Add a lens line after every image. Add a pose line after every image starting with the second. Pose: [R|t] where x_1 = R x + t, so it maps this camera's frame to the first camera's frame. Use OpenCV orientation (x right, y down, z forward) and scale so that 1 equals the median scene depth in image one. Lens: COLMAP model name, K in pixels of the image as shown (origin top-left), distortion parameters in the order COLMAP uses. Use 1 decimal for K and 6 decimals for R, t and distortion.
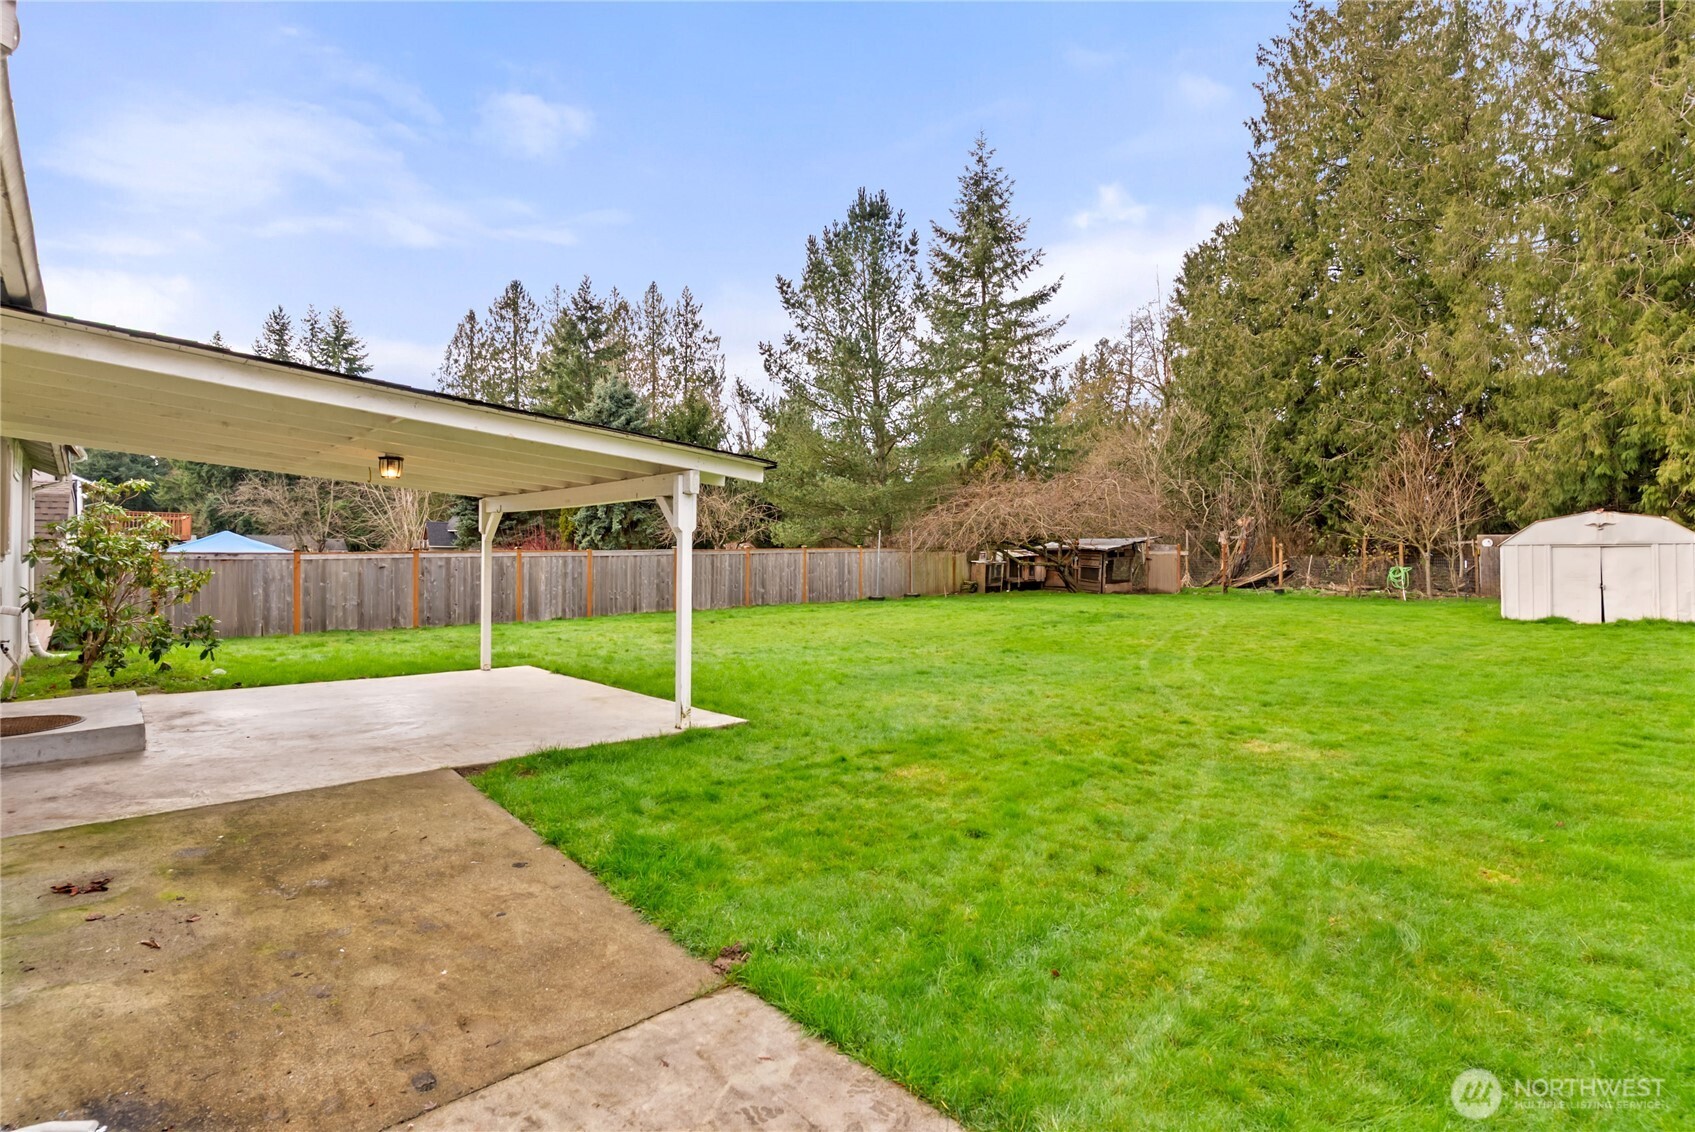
lens RADIAL K [[806.8, 0, 847.5], [0, 806.8, 566.0], [0, 0, 1]] dist [0.003015, 0.000173]
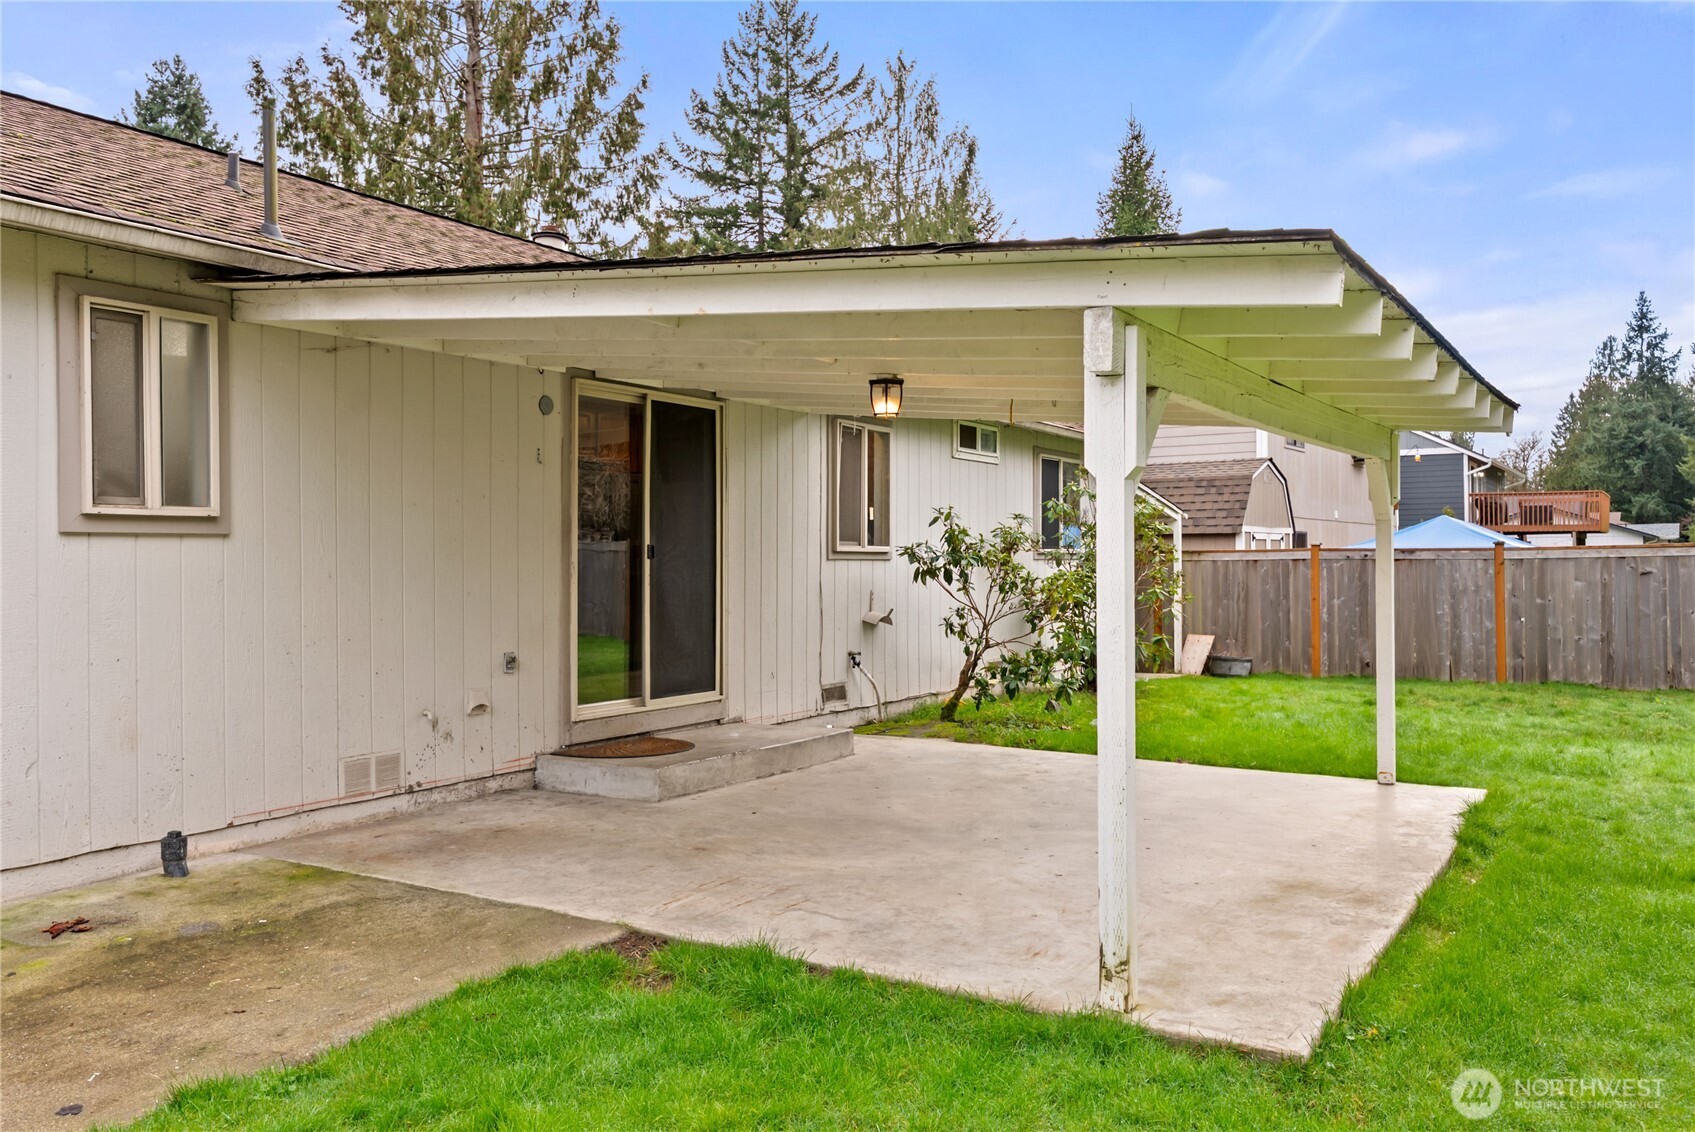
lens RADIAL K [[1320.4, 0, 847.5], [0, 1320.4, 566.0], [0, 0, 1]] dist [-0.000647, 0.005140]
pose [[0.290074, 0.005057, -0.956991, 0.122977], [-0.008944, 0.999957, 0.002573, -0.001069], [0.956962, 0.007813, 0.290107, 0.254109]]
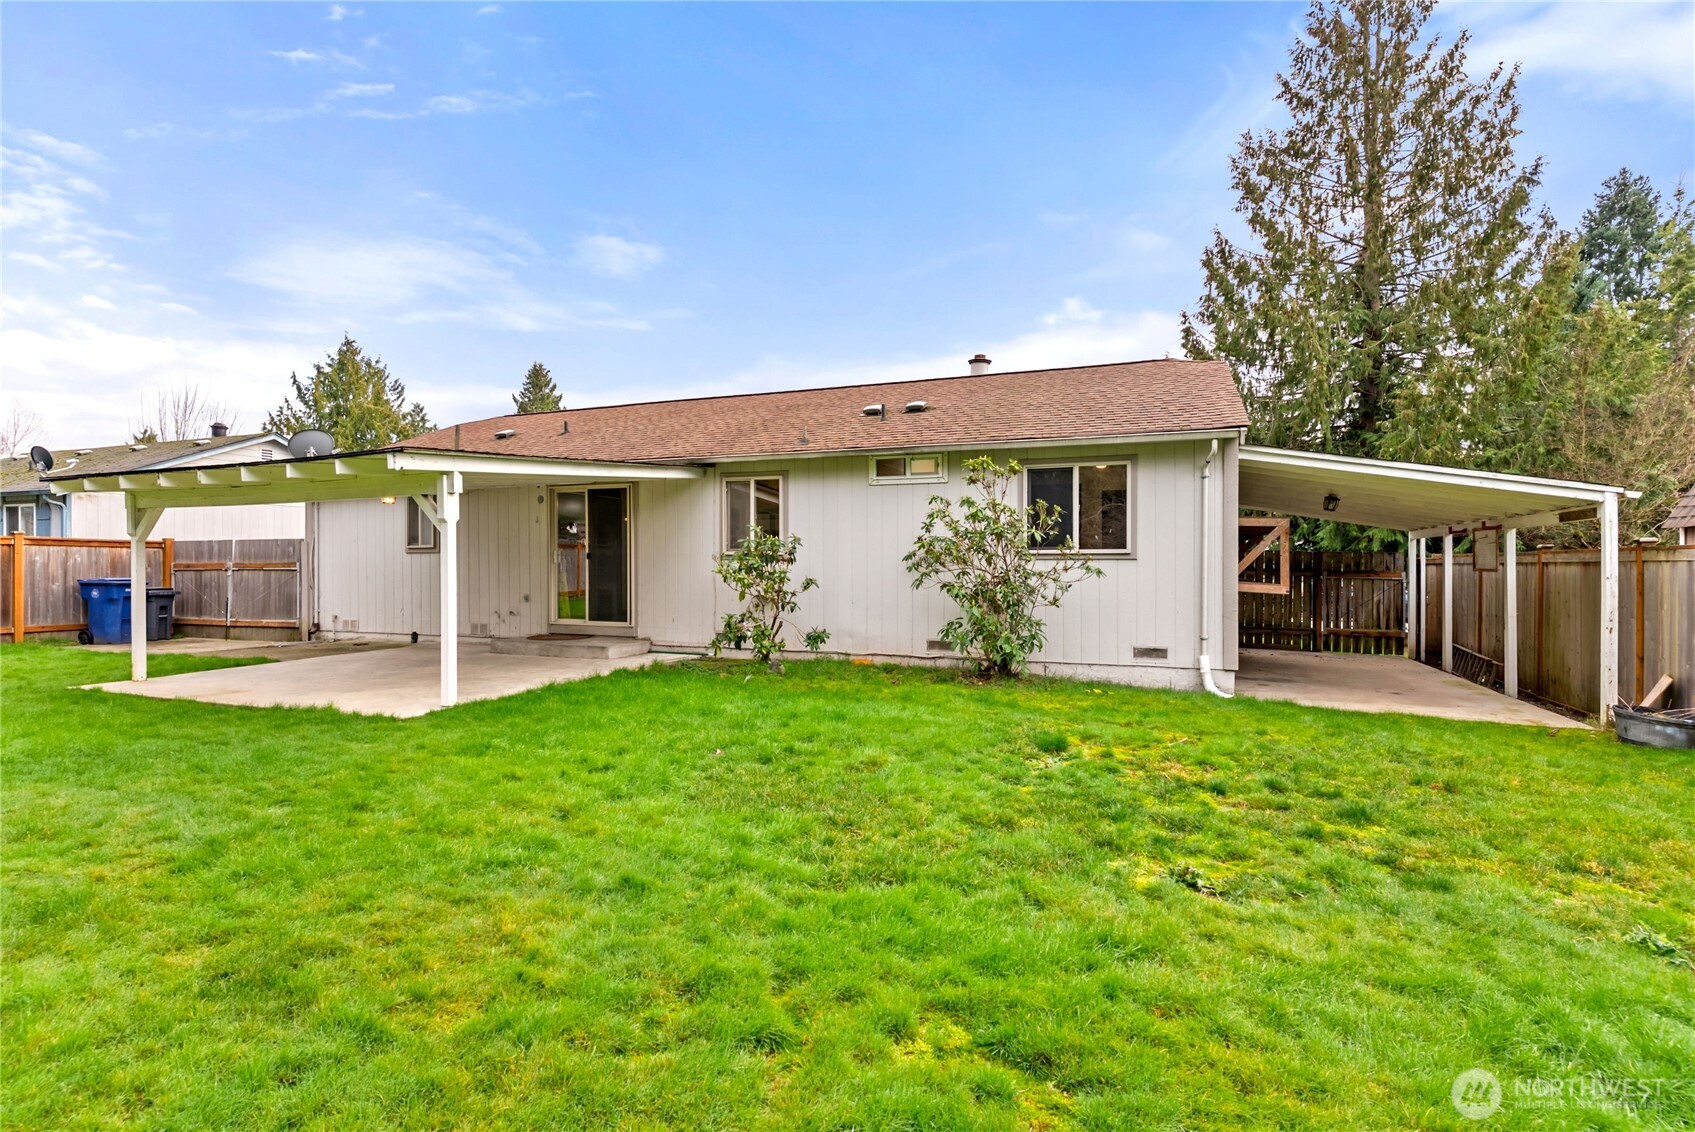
lens RADIAL K [[806.8, 0, 847.5], [0, 806.8, 566.0], [0, 0, 1]] dist [0.003015, 0.000173]
pose [[-0.890787, 0.004664, -0.454398, -0.306191], [-0.003657, 0.999841, 0.017432, -0.009718], [0.454407, 0.017190, -0.890628, 1.143741]]
